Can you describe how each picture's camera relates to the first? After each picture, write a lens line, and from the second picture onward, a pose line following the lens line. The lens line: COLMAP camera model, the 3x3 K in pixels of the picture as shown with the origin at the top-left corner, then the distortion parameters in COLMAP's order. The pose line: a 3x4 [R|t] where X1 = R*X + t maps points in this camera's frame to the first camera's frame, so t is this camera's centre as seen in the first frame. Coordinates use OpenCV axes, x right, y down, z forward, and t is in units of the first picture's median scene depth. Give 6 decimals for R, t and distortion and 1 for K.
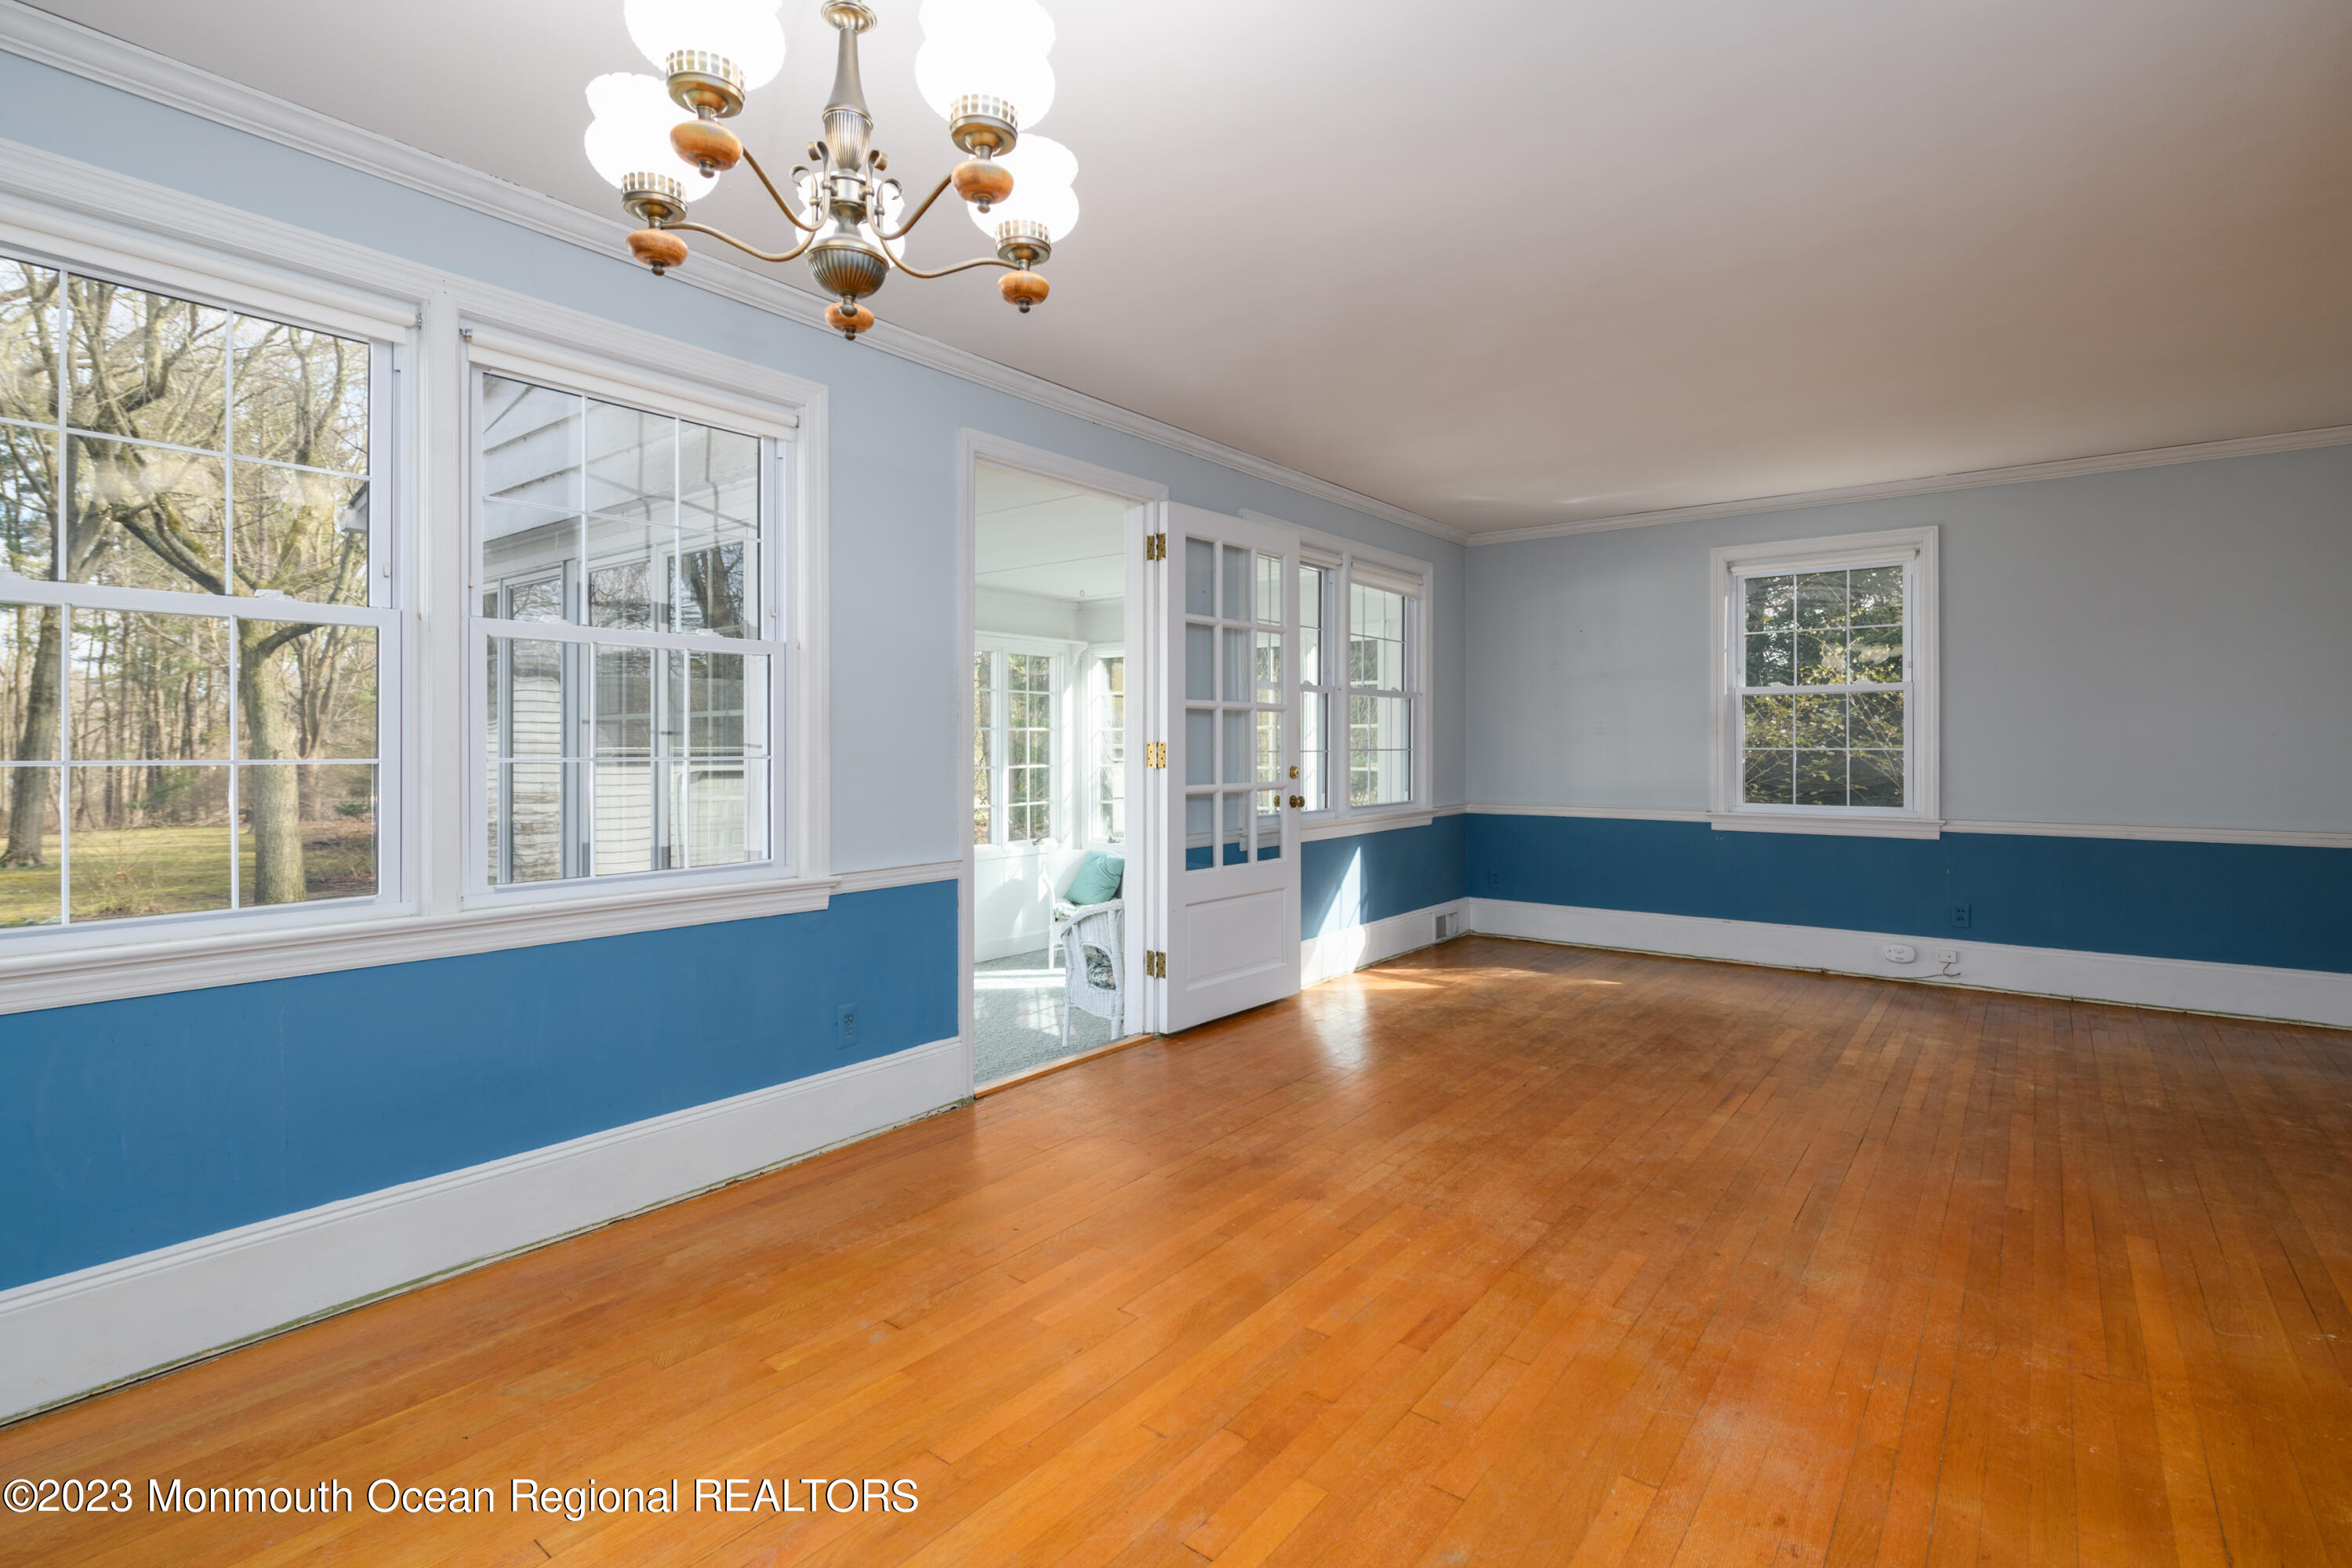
lens RADIAL K [[1117.8, 0, 1137.5], [0, 1117.8, 743.5], [0, 0, 1]] dist [-0.001966, -0.001653]
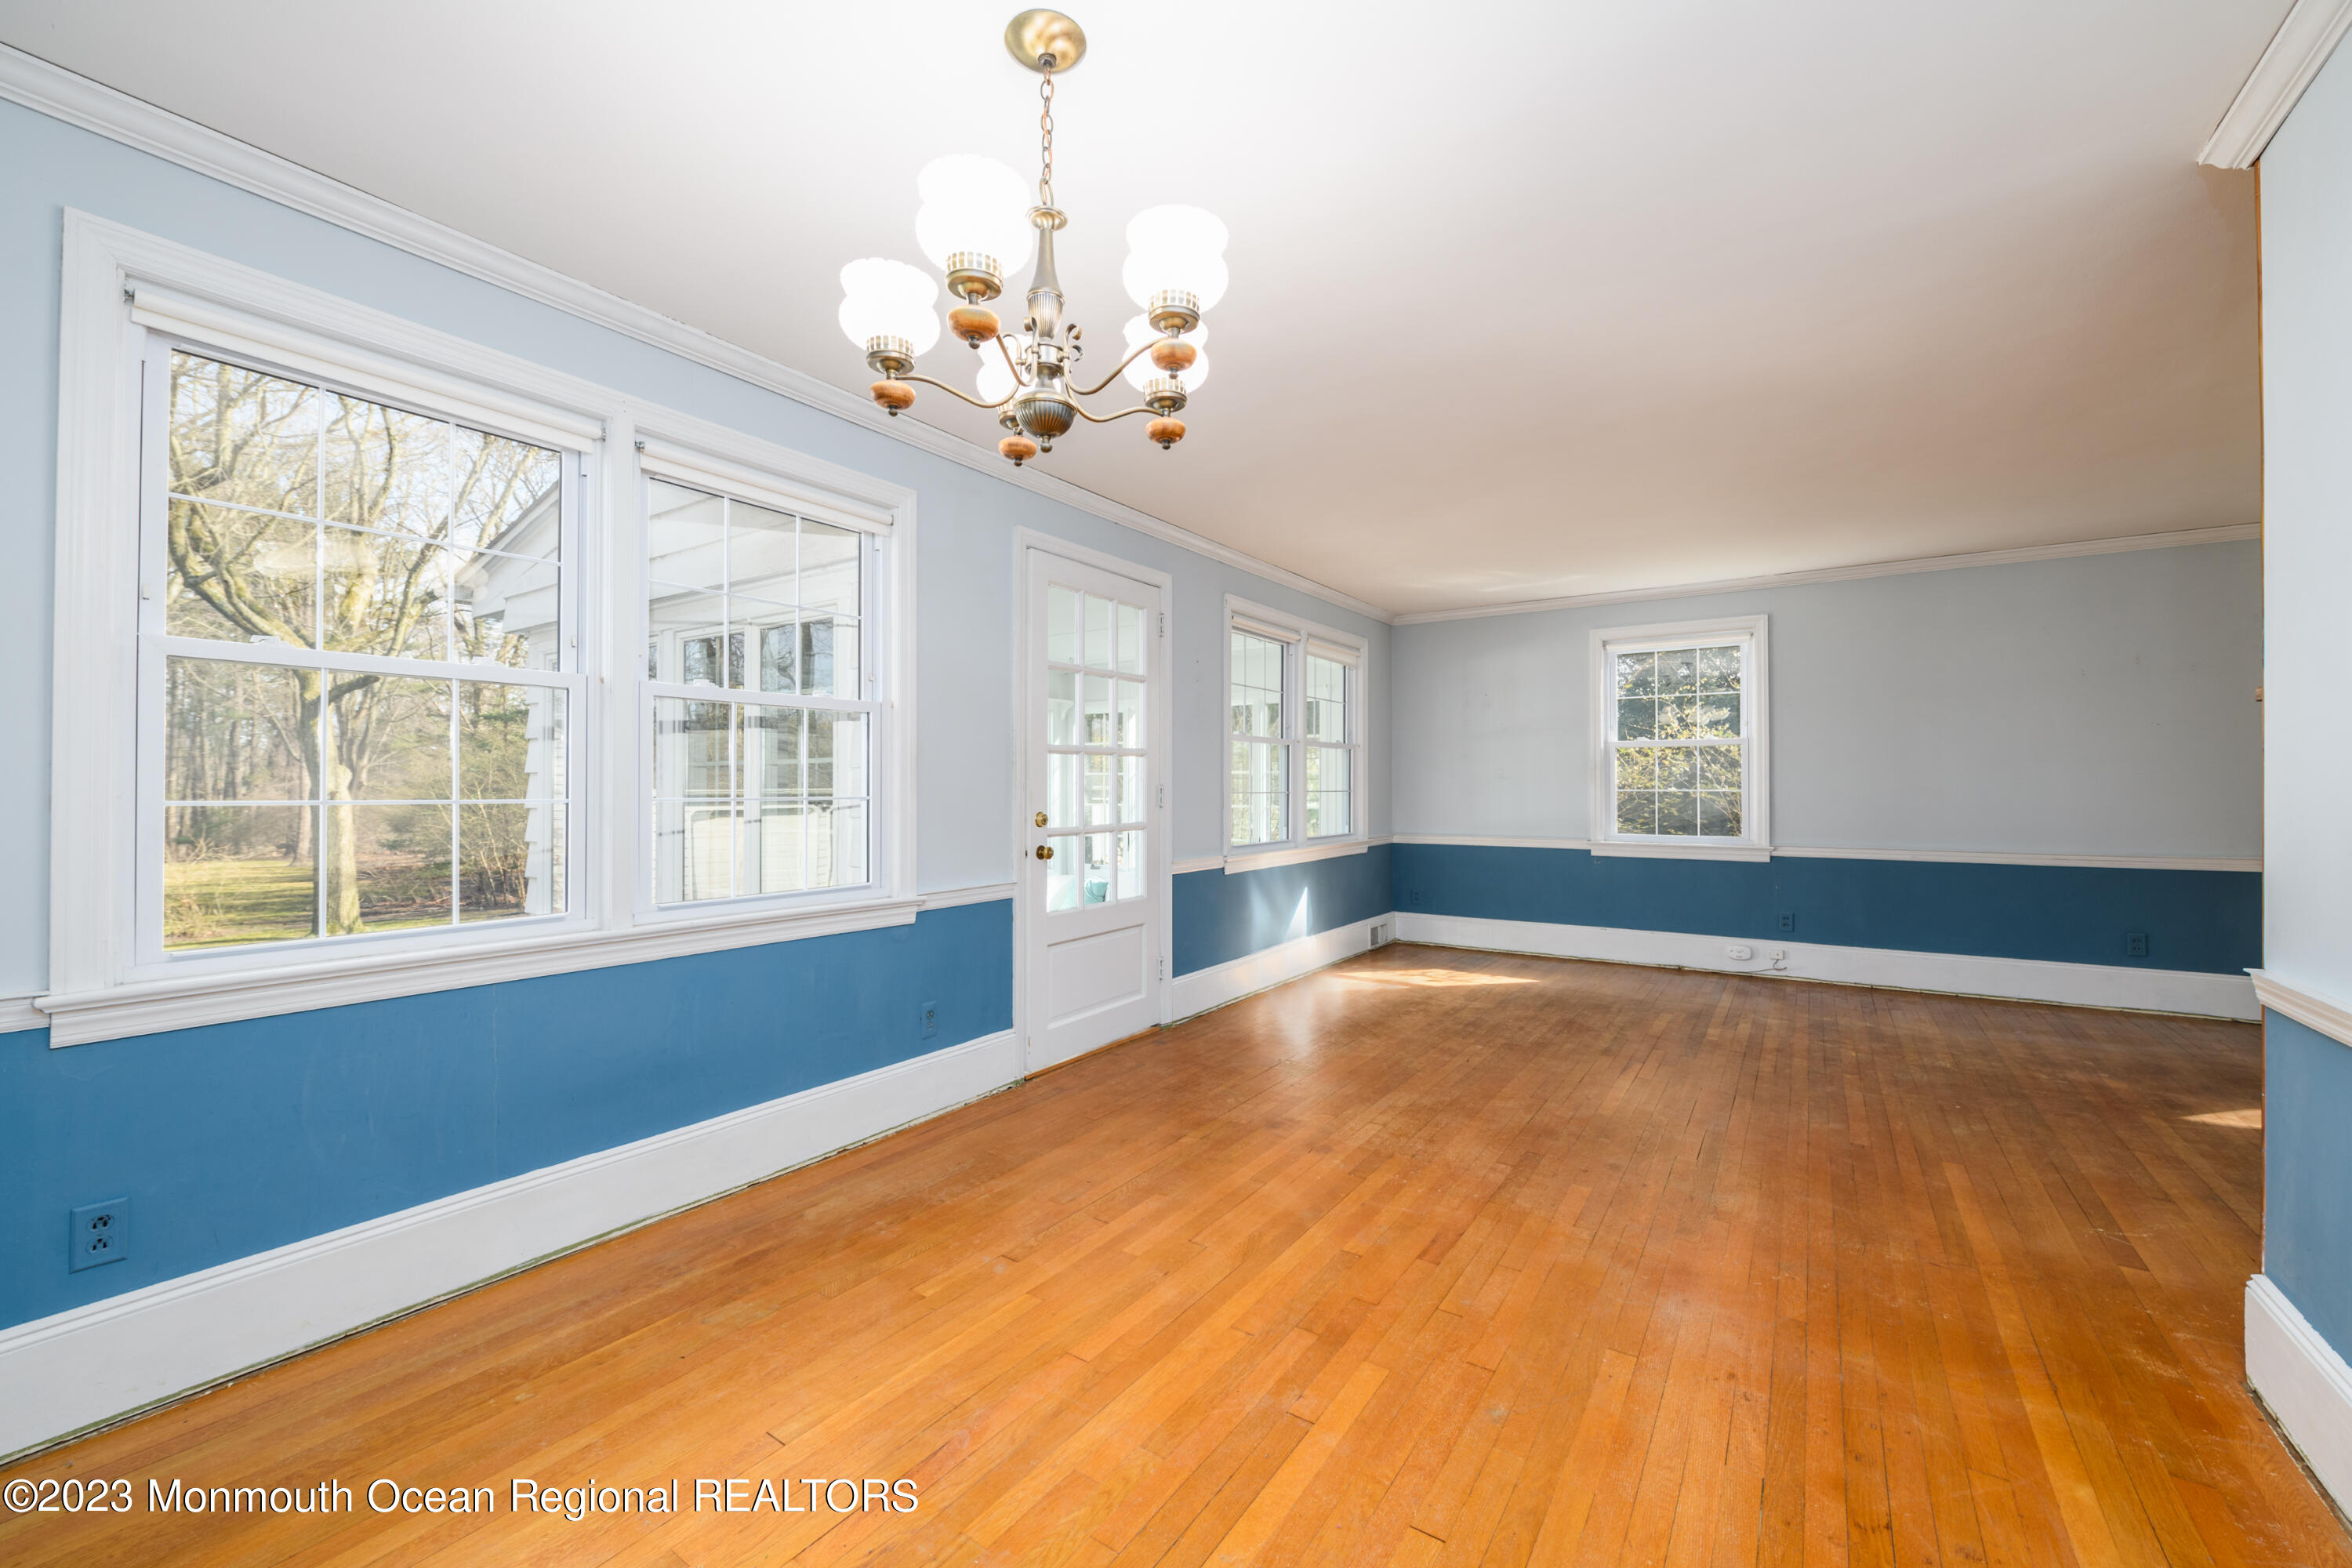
lens RADIAL K [[949.5, 0, 1139.3], [0, 949.5, 777.7], [0, 0, 1]] dist [-0.005252, -0.001288]
pose [[0.997863, 0.000791, 0.065344, -0.116322], [-0.000235, 0.999964, -0.008507, -0.000320], [-0.065348, 0.008474, 0.997827, -0.044685]]
